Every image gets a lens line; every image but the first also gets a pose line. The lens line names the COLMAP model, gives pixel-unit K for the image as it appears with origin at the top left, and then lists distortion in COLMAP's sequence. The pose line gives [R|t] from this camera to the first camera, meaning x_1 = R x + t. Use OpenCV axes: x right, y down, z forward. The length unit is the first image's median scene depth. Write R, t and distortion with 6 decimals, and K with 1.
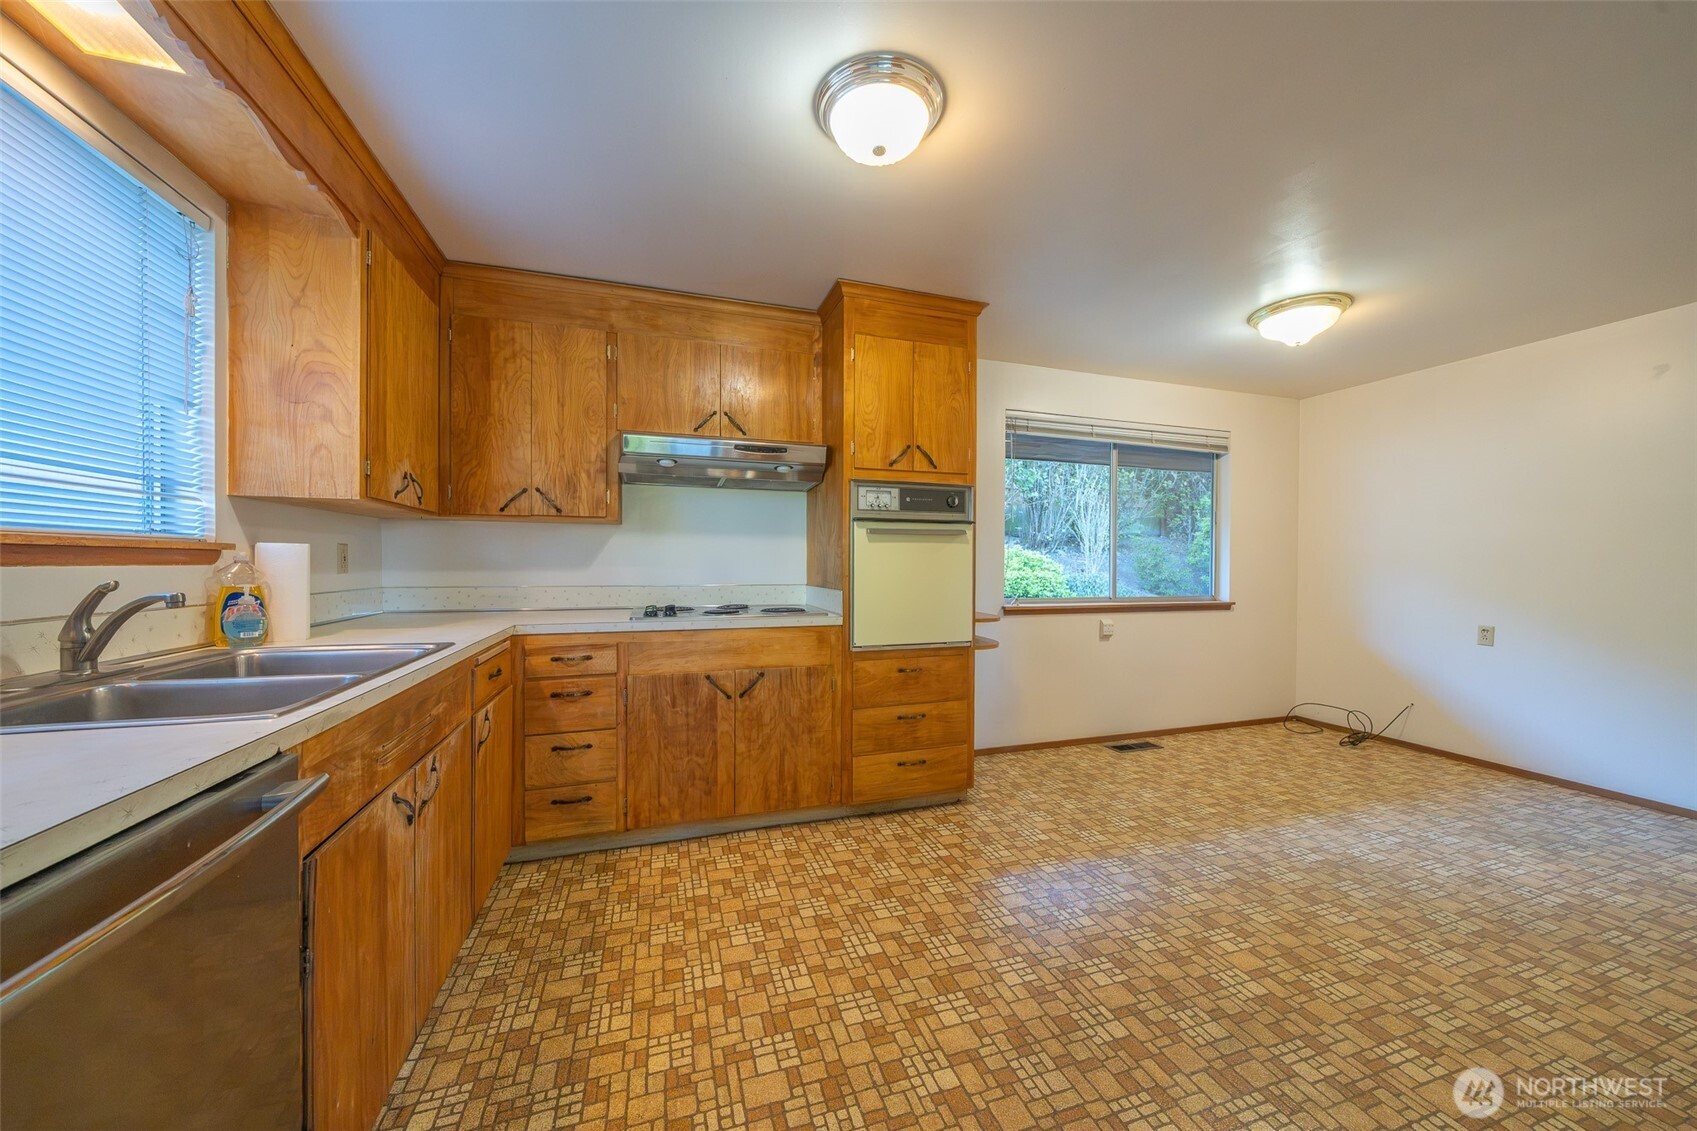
lens RADIAL K [[587.3, 0, 846.5], [0, 587.3, 560.0], [0, 0, 1]] dist [-0.002643, -0.000500]
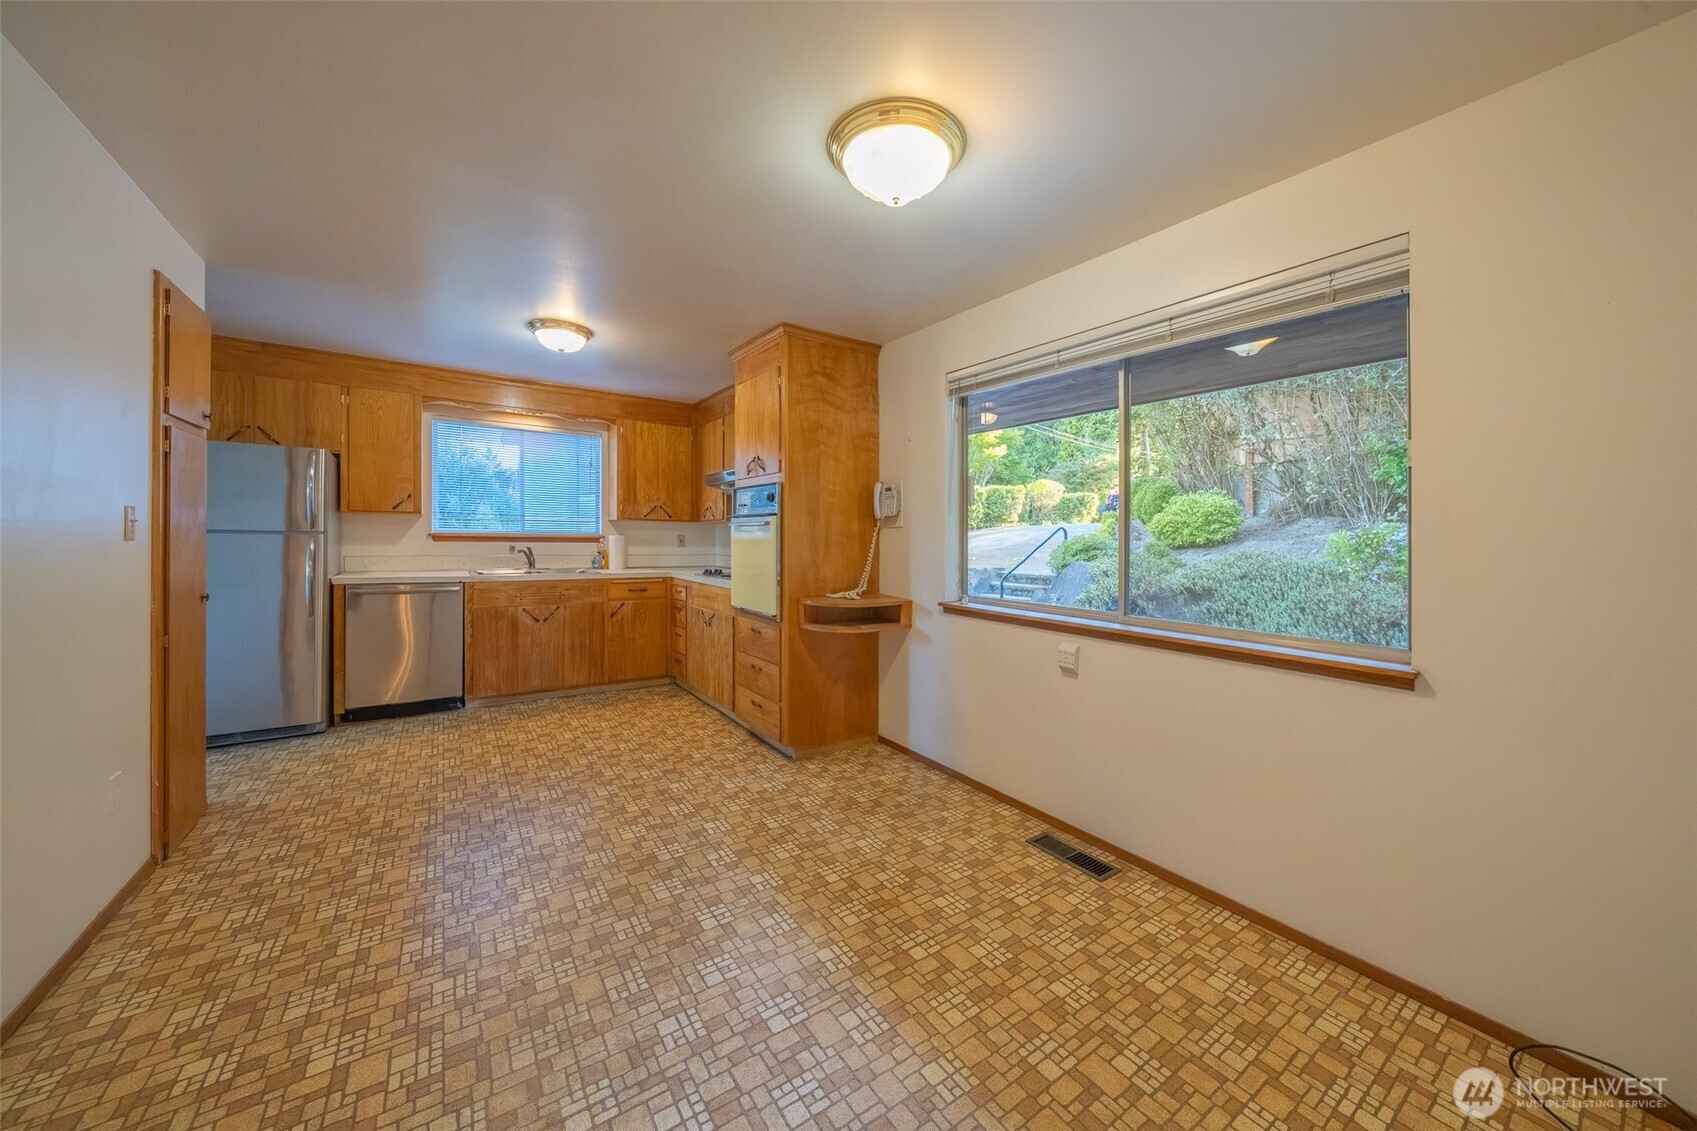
lens RADIAL K [[587.3, 0, 844.0], [0, 587.3, 541.3], [0, 0, 1]] dist [-0.002643, -0.000500]
pose [[0.288023, 0.007645, -0.957593, 1.416138], [-0.010302, 0.999935, 0.004885, -0.018646], [0.957568, 0.008458, 0.288083, 0.823409]]
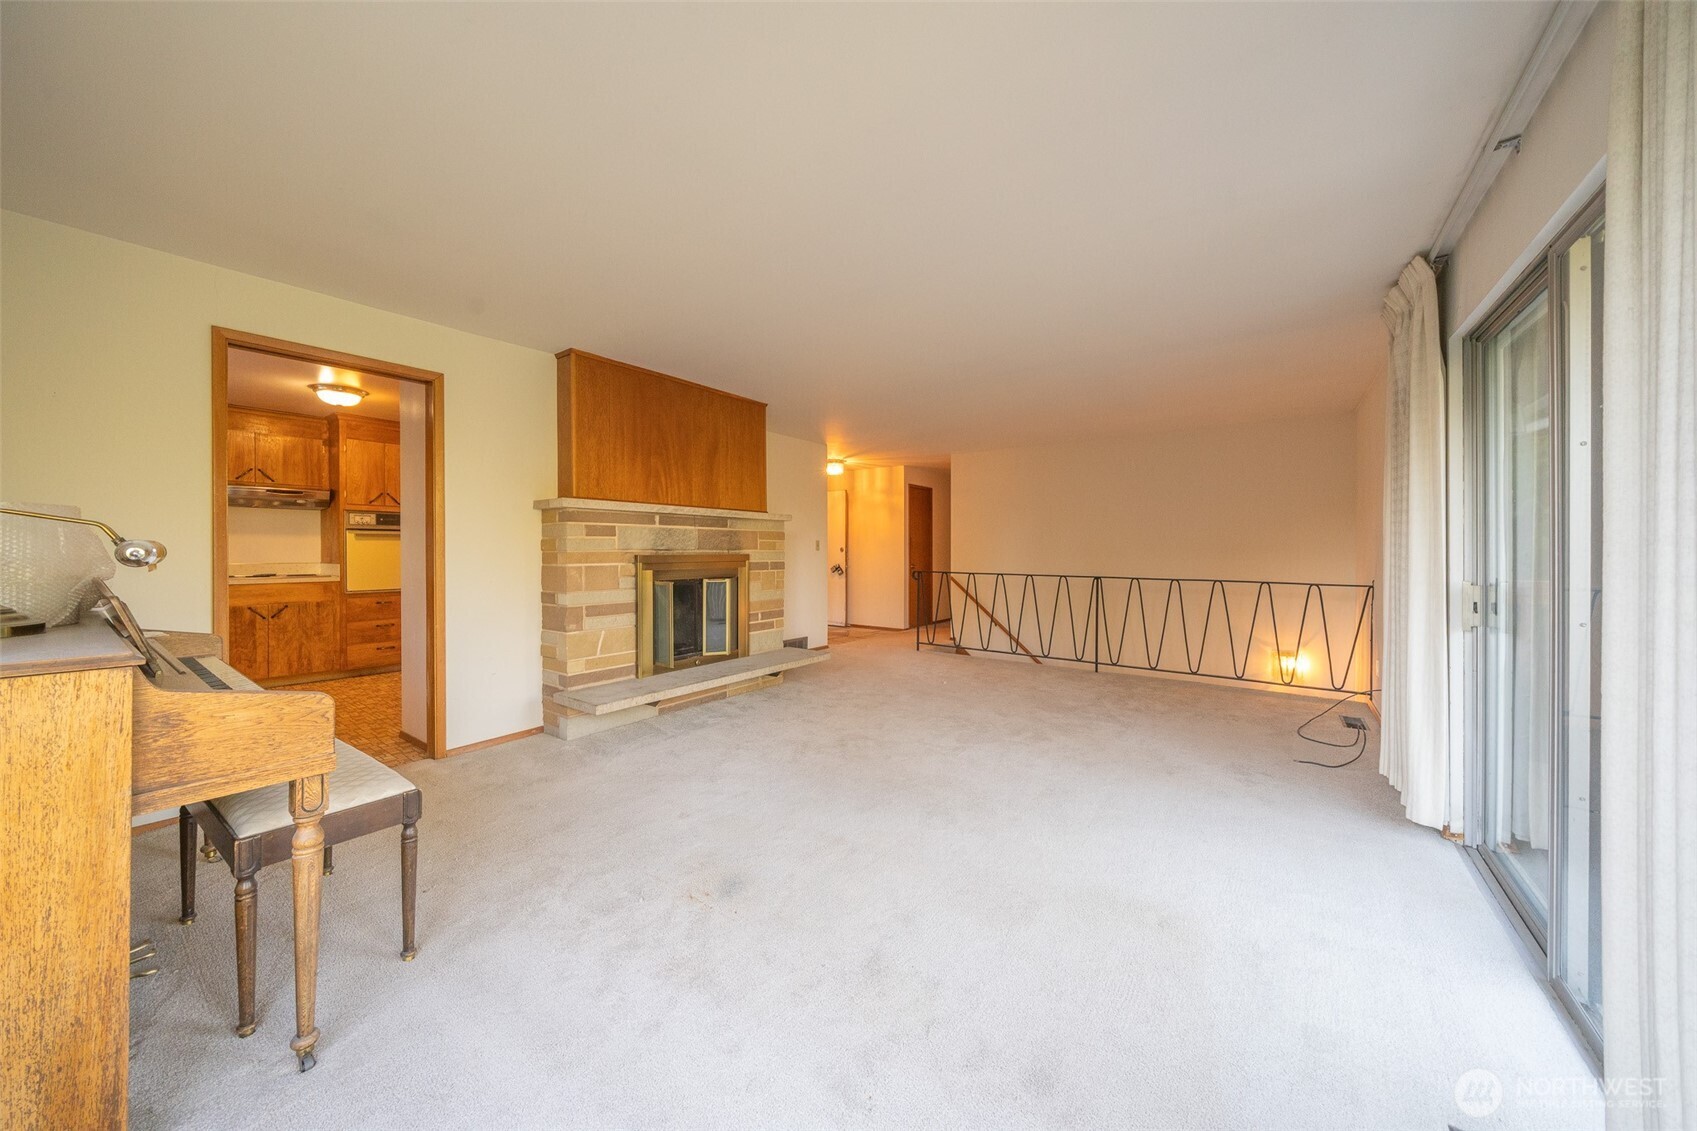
lens RADIAL K [[587.3, 0, 838.0], [0, 587.3, 555.6], [0, 0, 1]] dist [-0.002643, -0.000500]
pose [[0.818485, -0.005428, 0.574502, 0.233800], [-0.002370, 0.999915, 0.012824, -0.006886], [-0.574523, -0.011858, 0.818403, -1.607207]]
